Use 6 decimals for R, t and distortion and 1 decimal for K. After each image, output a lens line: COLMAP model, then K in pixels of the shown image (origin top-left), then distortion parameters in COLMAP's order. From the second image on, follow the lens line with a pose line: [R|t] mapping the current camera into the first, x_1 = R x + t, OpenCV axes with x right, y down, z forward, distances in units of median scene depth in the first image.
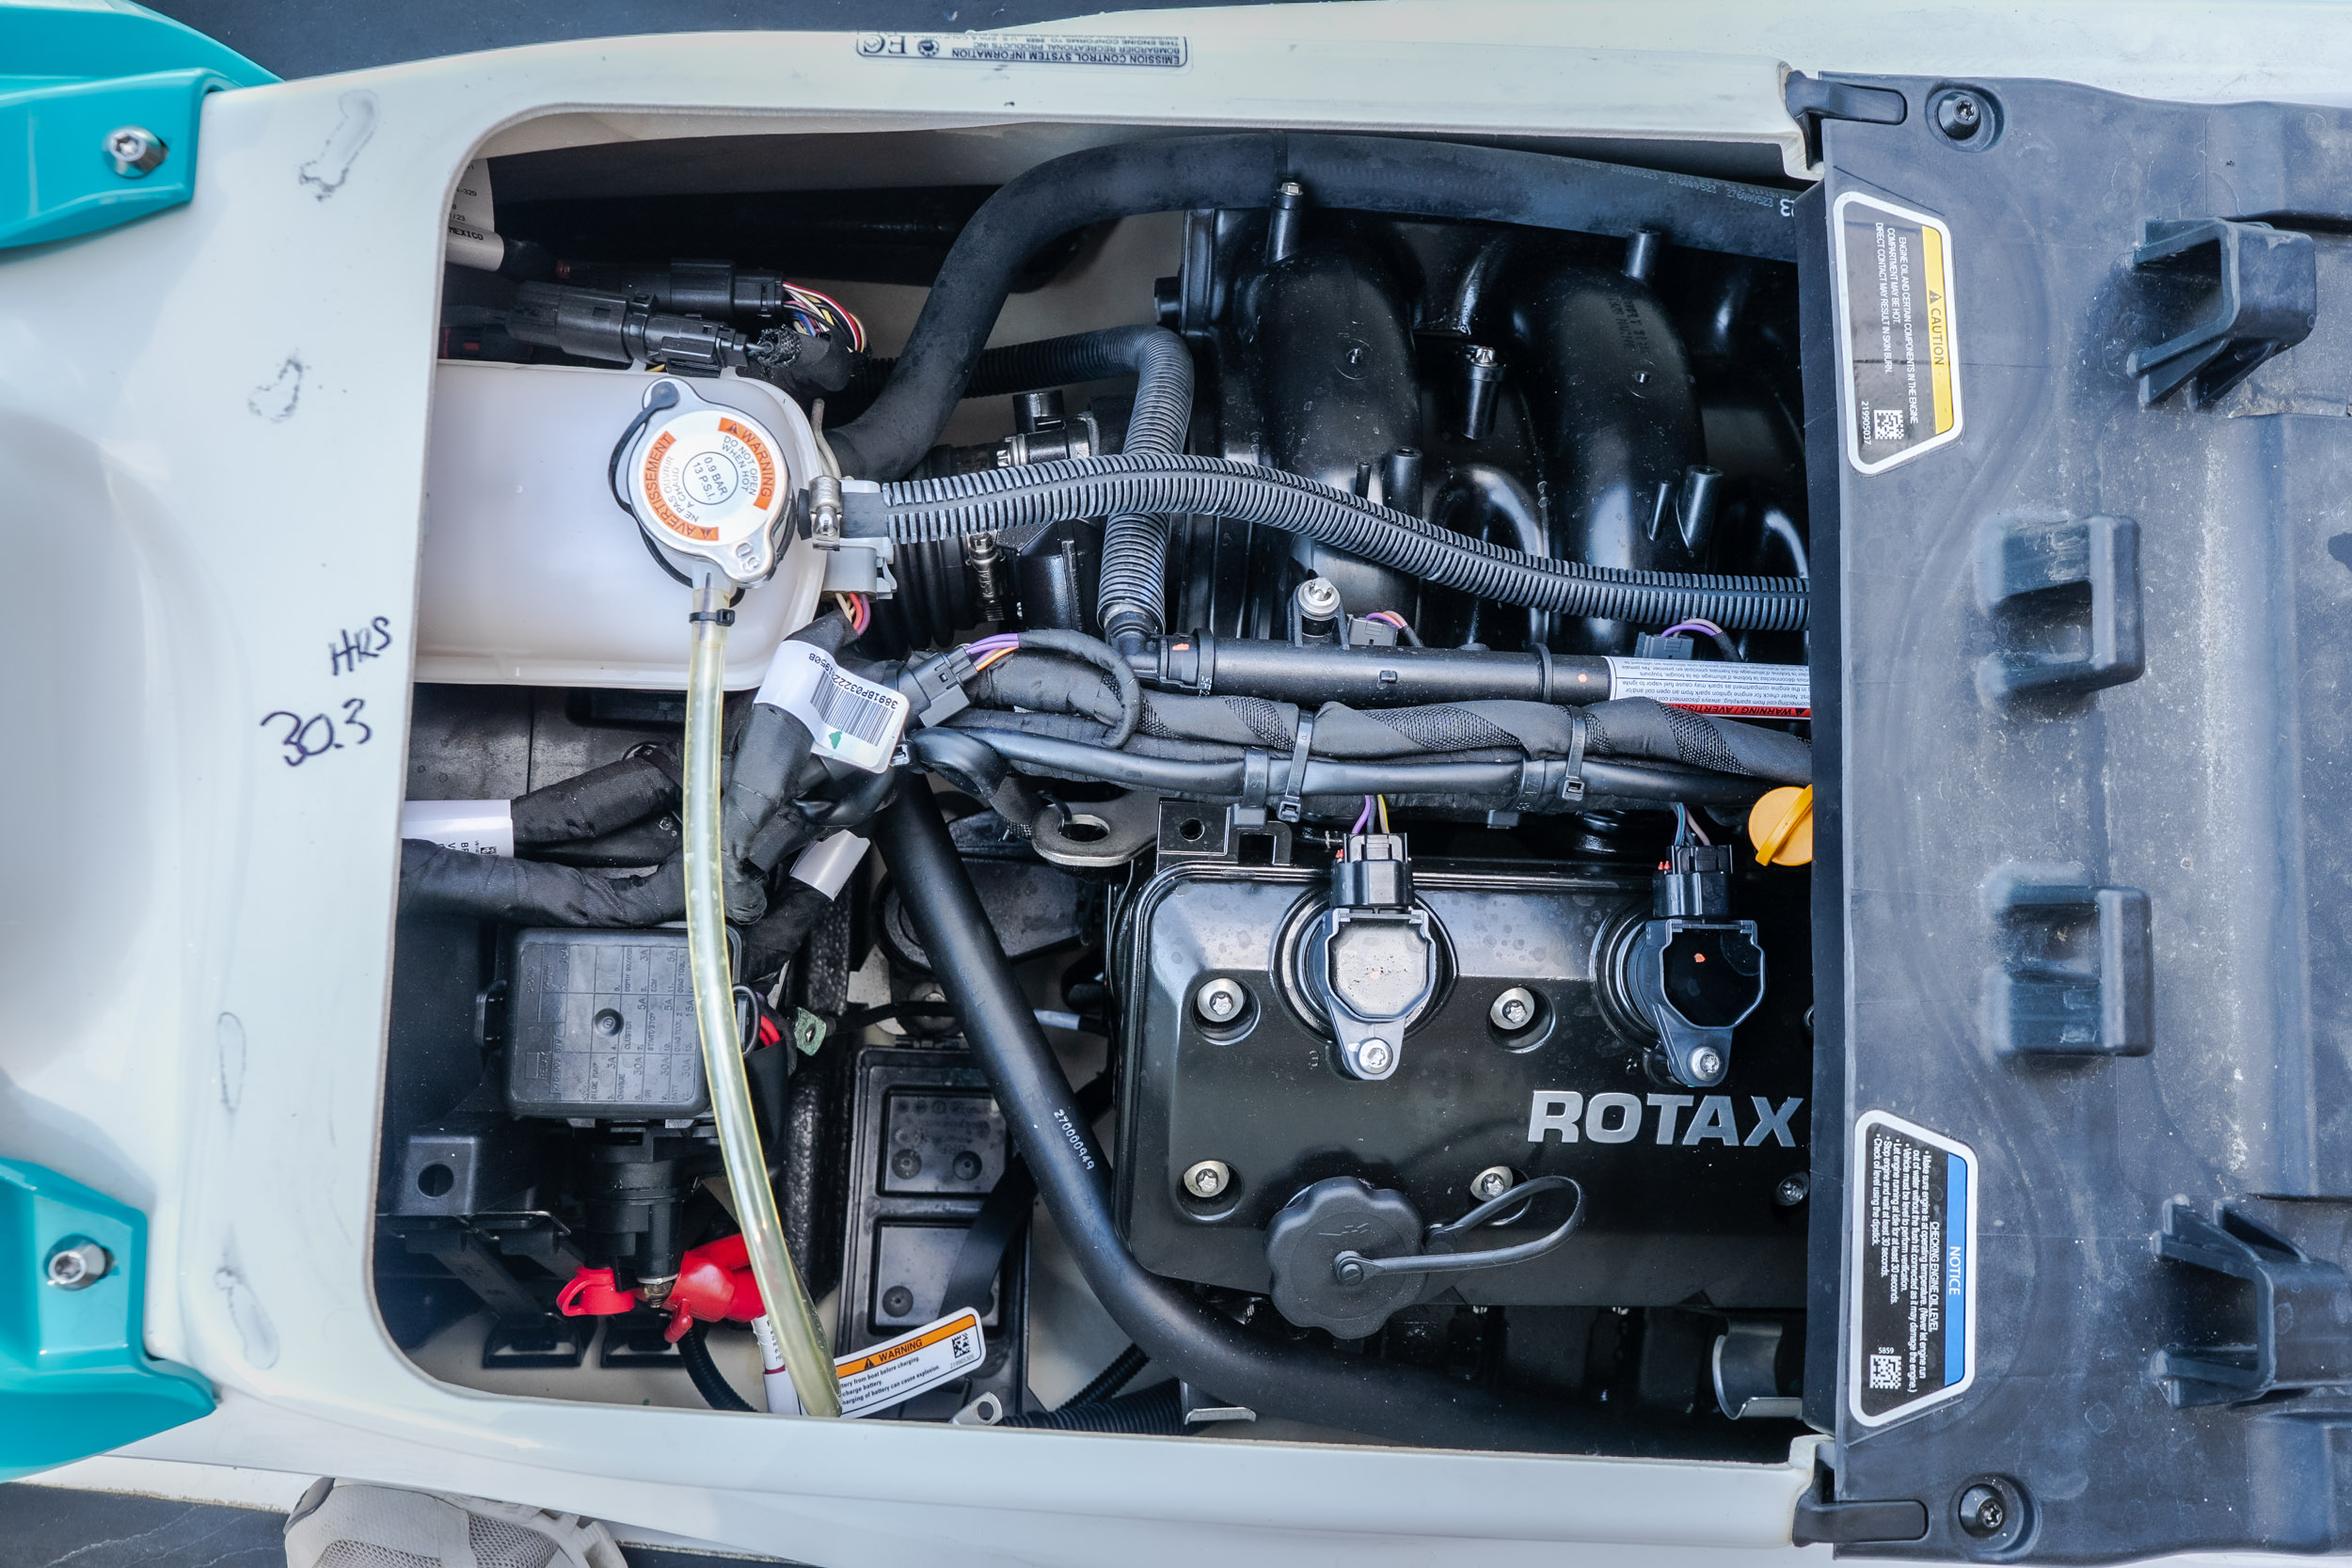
lens RADIAL K [[1635.8, 0, 1176.0], [0, 1635.8, 784.0], [0, 0, 1]] dist [-0.008250, -0.003507]
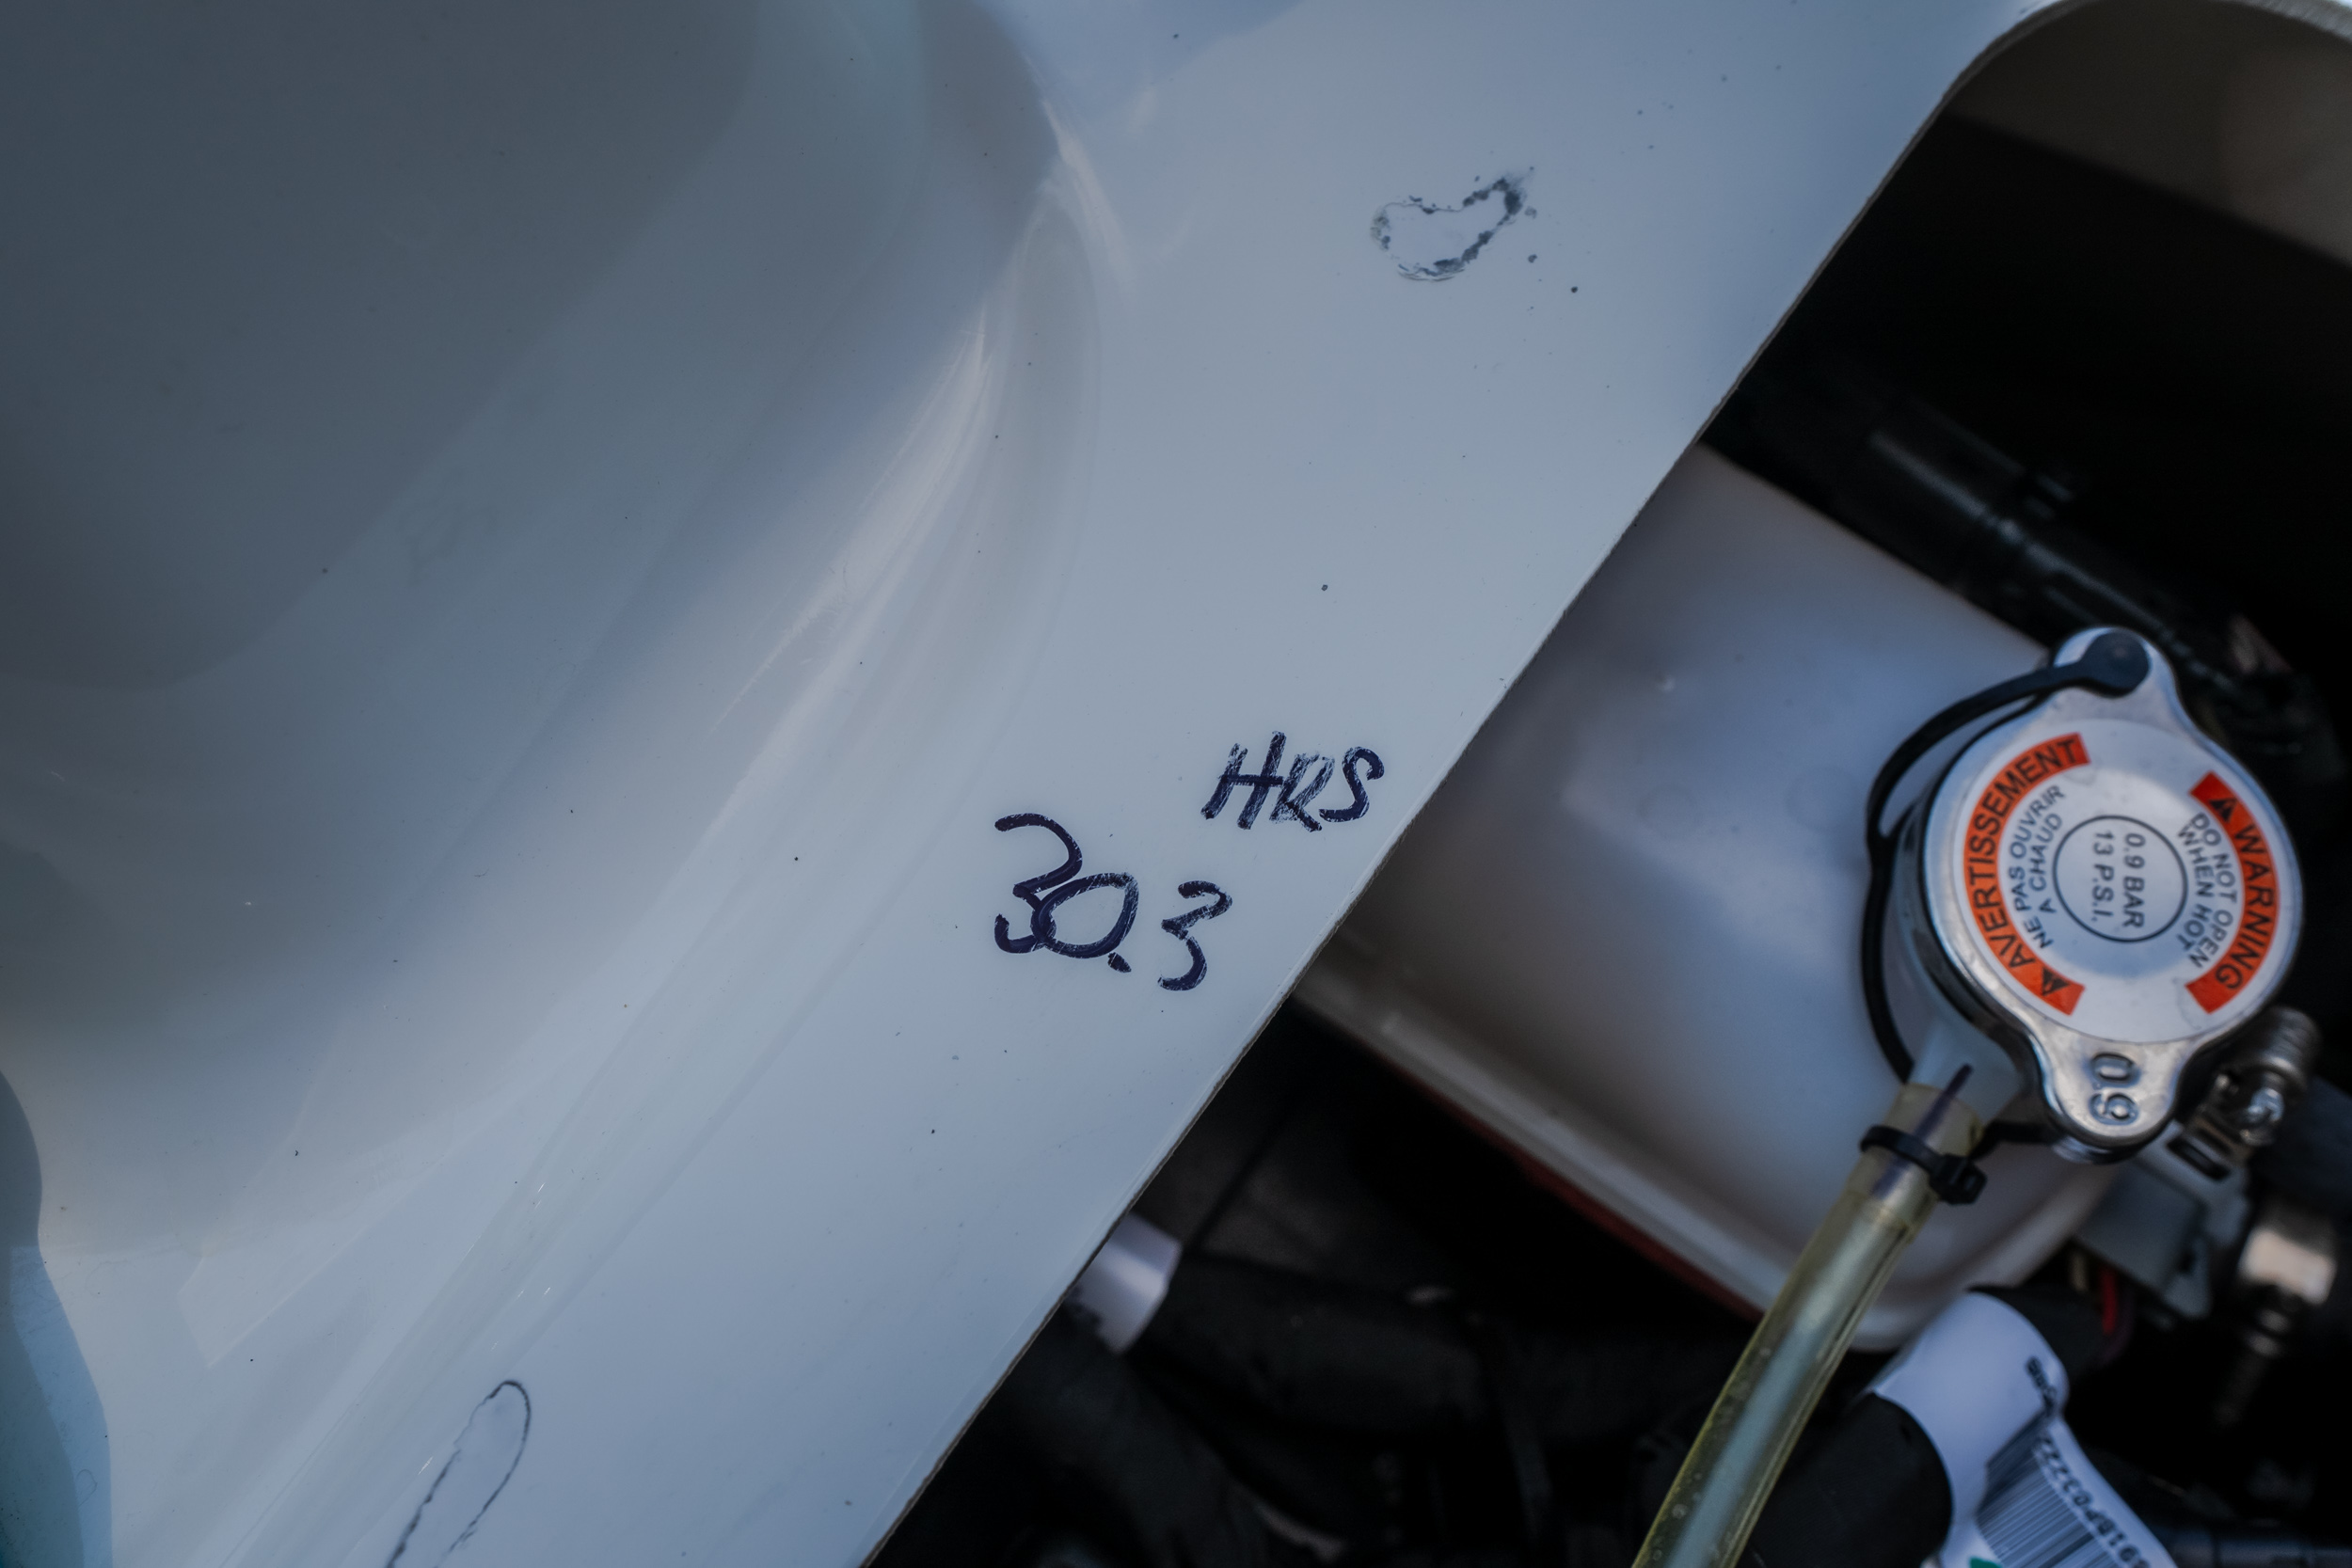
lens RADIAL K [[2505.7, 0, 1176.0], [0, 2505.7, 784.0], [0, 0, 1]] dist [0.000580, -0.005599]
pose [[0.814113, 0.481718, -0.324298, -0.321593], [-0.554554, 0.810628, -0.188024, 0.048182], [0.172310, 0.332913, 0.927080, 0.416574]]
